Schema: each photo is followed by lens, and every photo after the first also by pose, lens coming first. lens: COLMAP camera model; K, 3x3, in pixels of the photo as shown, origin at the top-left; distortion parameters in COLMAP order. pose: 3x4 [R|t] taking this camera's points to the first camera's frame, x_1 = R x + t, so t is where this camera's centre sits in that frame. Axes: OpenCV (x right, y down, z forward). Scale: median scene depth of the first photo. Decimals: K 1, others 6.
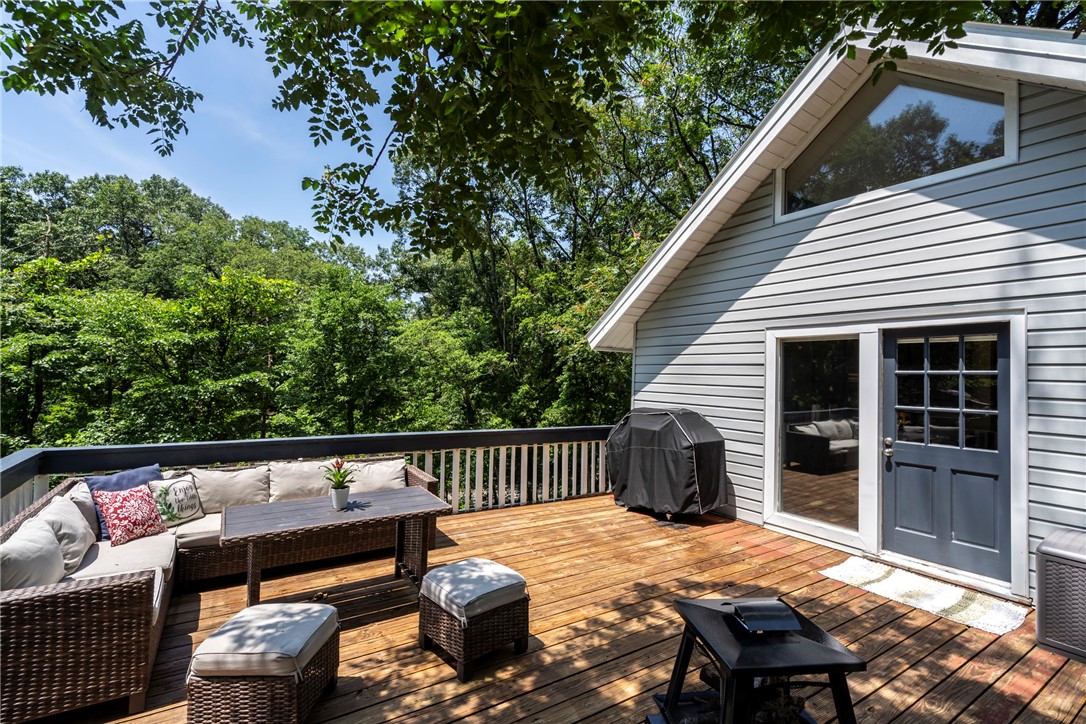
lens RADIAL K [[497.7, 0, 540.6], [0, 497.7, 358.9], [0, 0, 1]] dist [-0.004554, 0.001712]
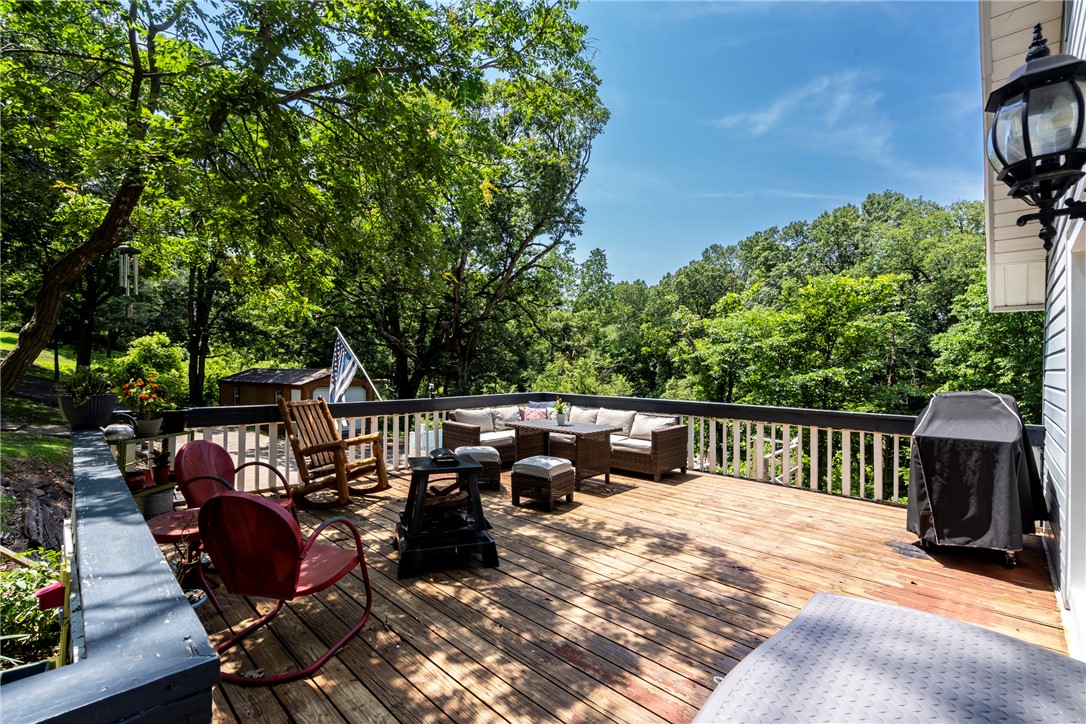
lens RADIAL K [[497.7, 0, 543.1], [0, 497.7, 364.4], [0, 0, 1]] dist [-0.004554, 0.001712]
pose [[0.221566, -0.025138, -0.974821, 1.283559], [0.024036, 0.999505, -0.020311, 0.100751], [0.974849, -0.018931, 0.222061, 0.491888]]
